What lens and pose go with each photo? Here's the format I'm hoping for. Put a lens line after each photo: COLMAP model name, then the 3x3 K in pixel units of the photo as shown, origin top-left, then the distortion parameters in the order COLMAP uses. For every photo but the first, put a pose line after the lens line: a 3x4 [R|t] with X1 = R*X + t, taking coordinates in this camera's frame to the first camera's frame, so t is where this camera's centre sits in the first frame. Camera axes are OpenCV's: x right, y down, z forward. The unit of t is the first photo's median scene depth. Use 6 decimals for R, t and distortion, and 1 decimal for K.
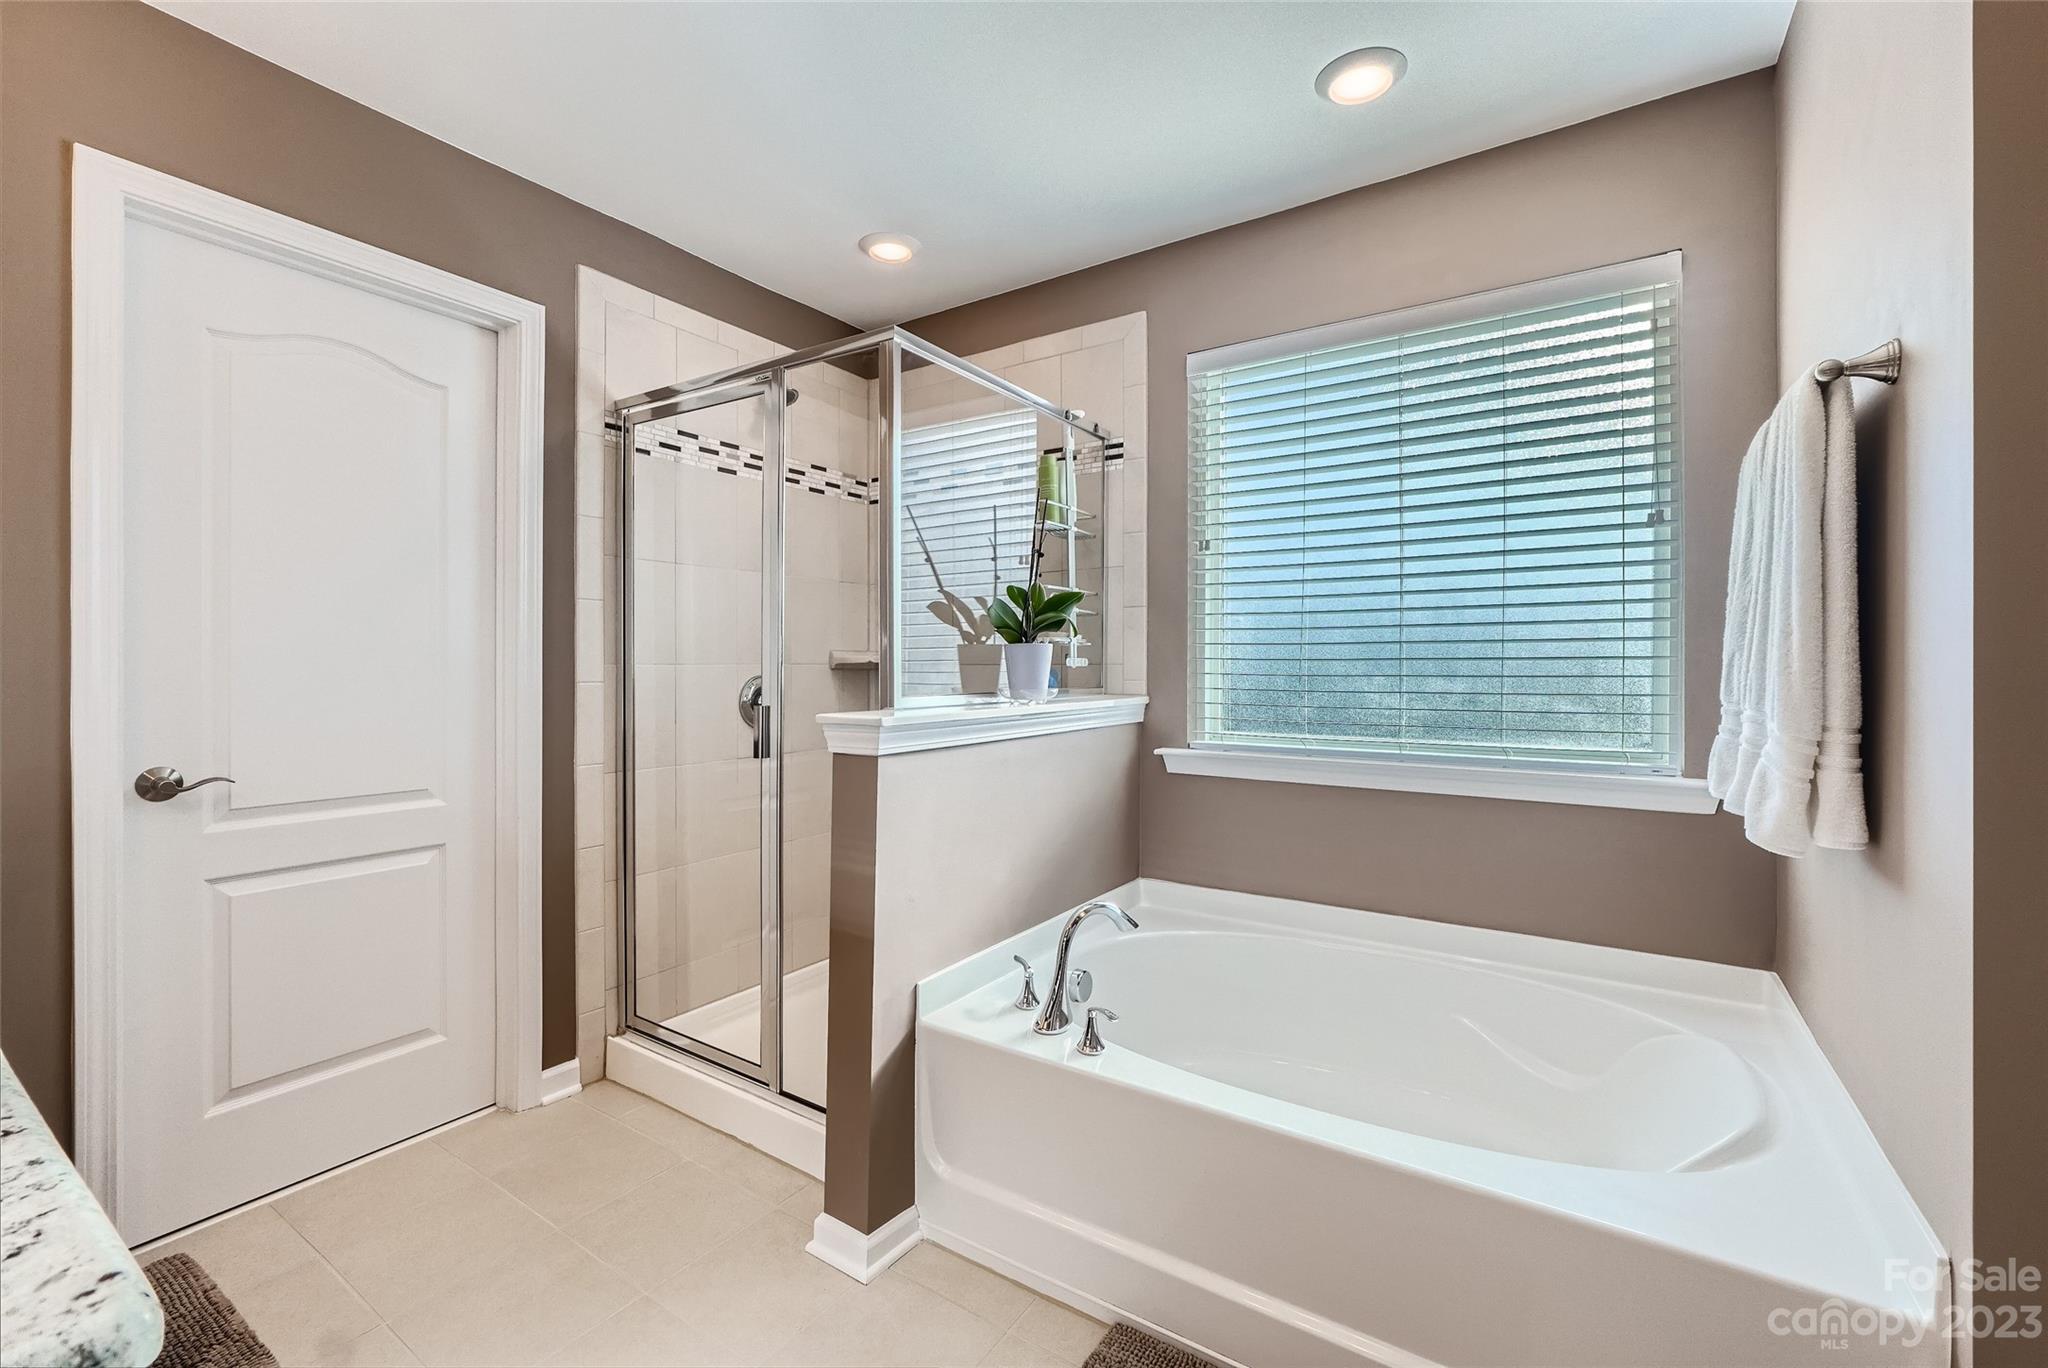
lens RADIAL K [[870.1, 0, 1016.5], [0, 870.1, 675.9], [0, 0, 1]] dist [-0.004070, 0.000451]
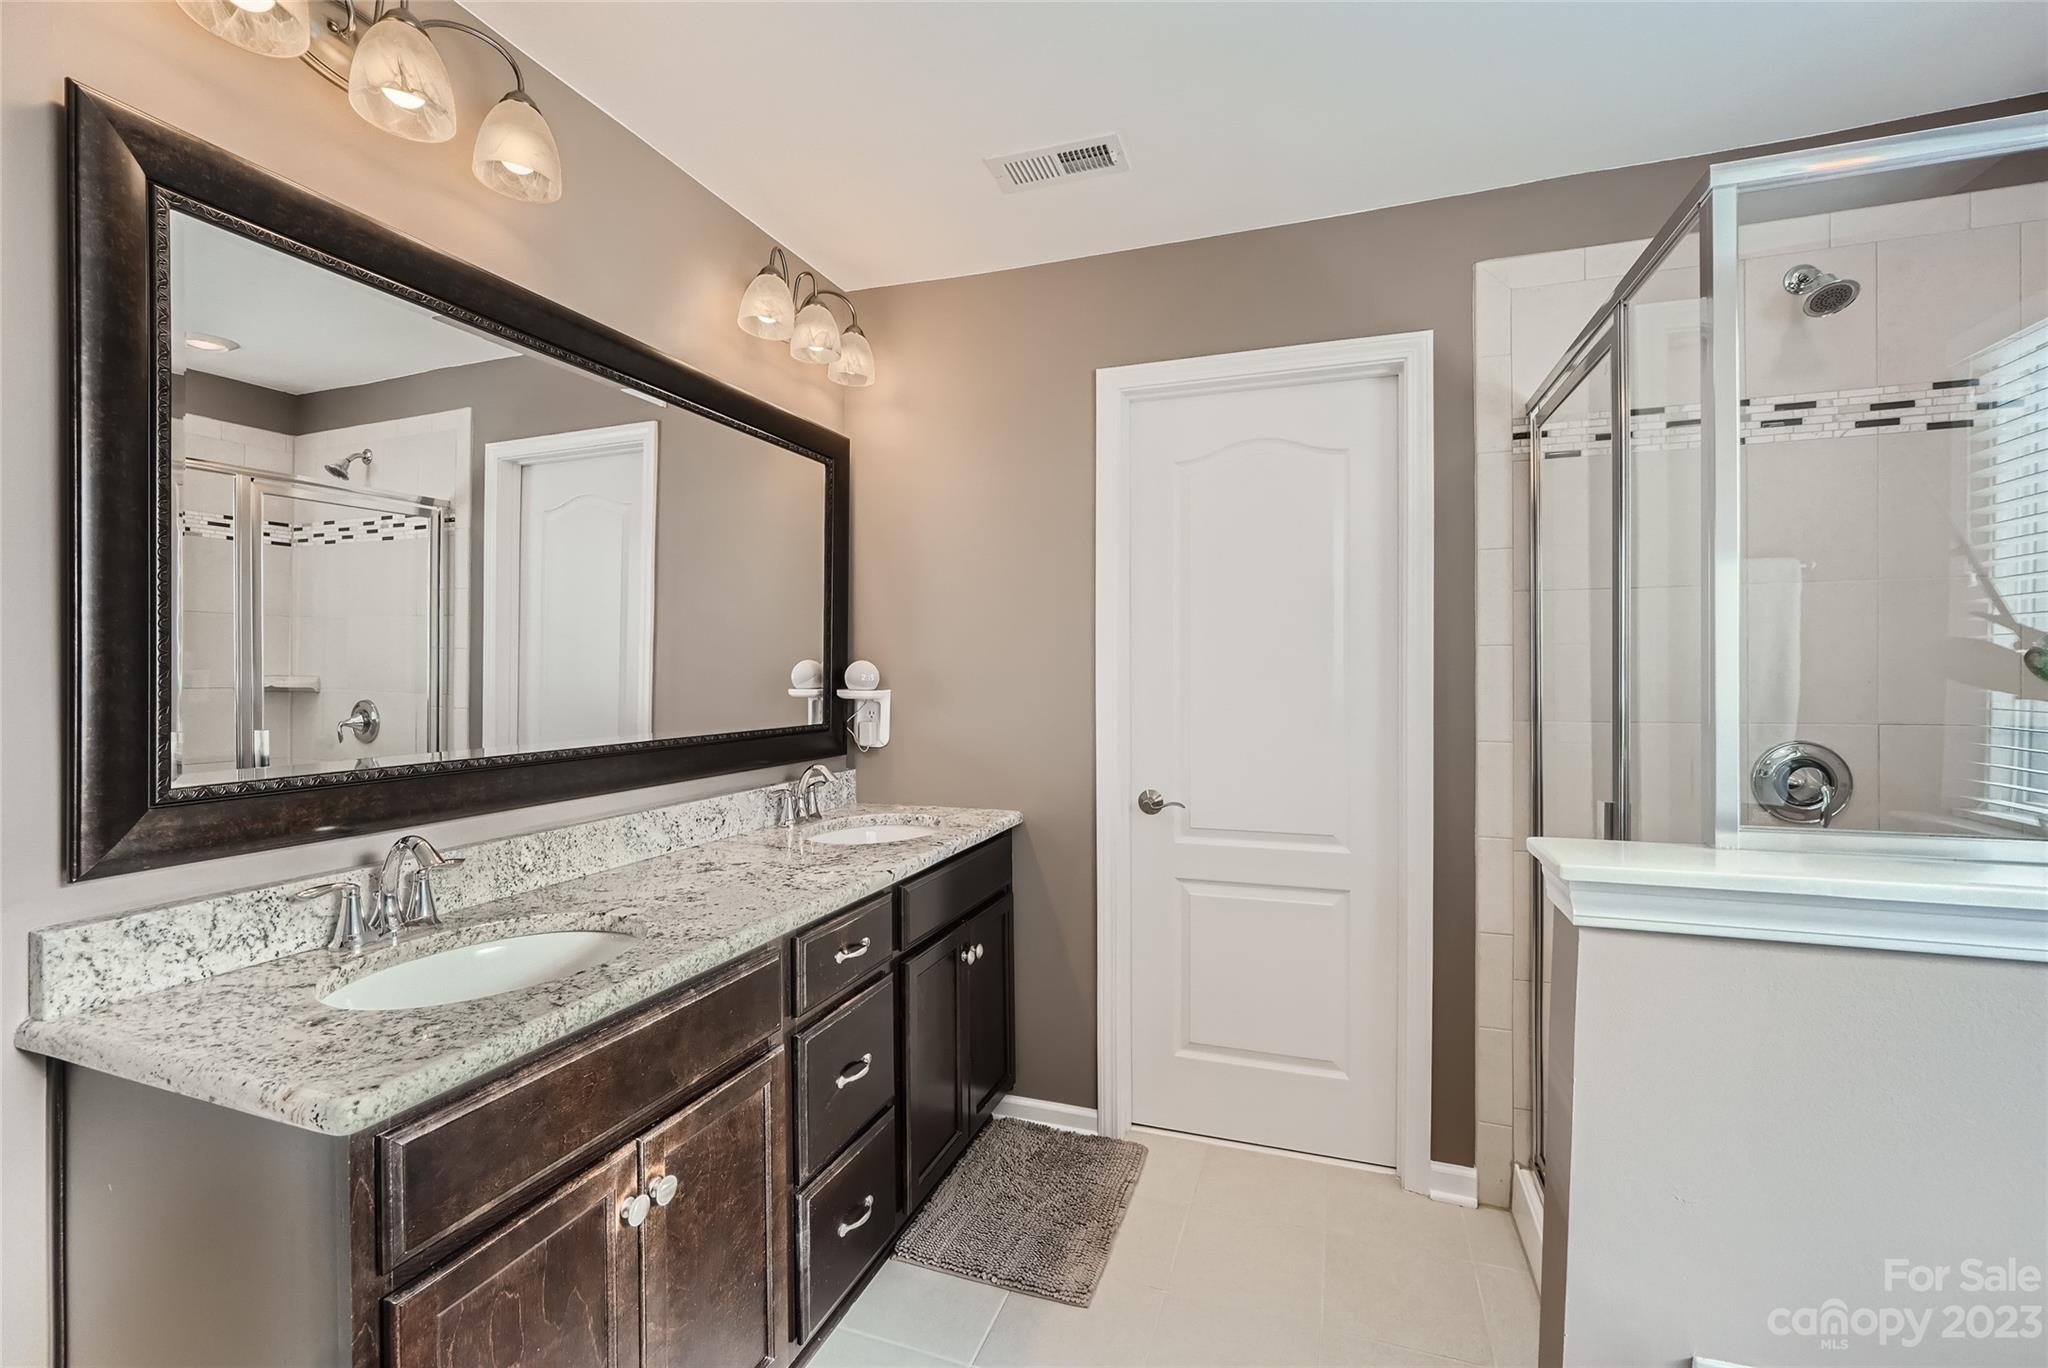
lens RADIAL K [[870.1, 0, 1021.6], [0, 870.1, 679.4], [0, 0, 1]] dist [-0.004070, 0.000451]
pose [[0.247759, 0.007191, -0.968795, 0.240720], [-0.002634, 0.999974, 0.006749, -0.062629], [0.968818, 0.000880, 0.247772, 0.355941]]
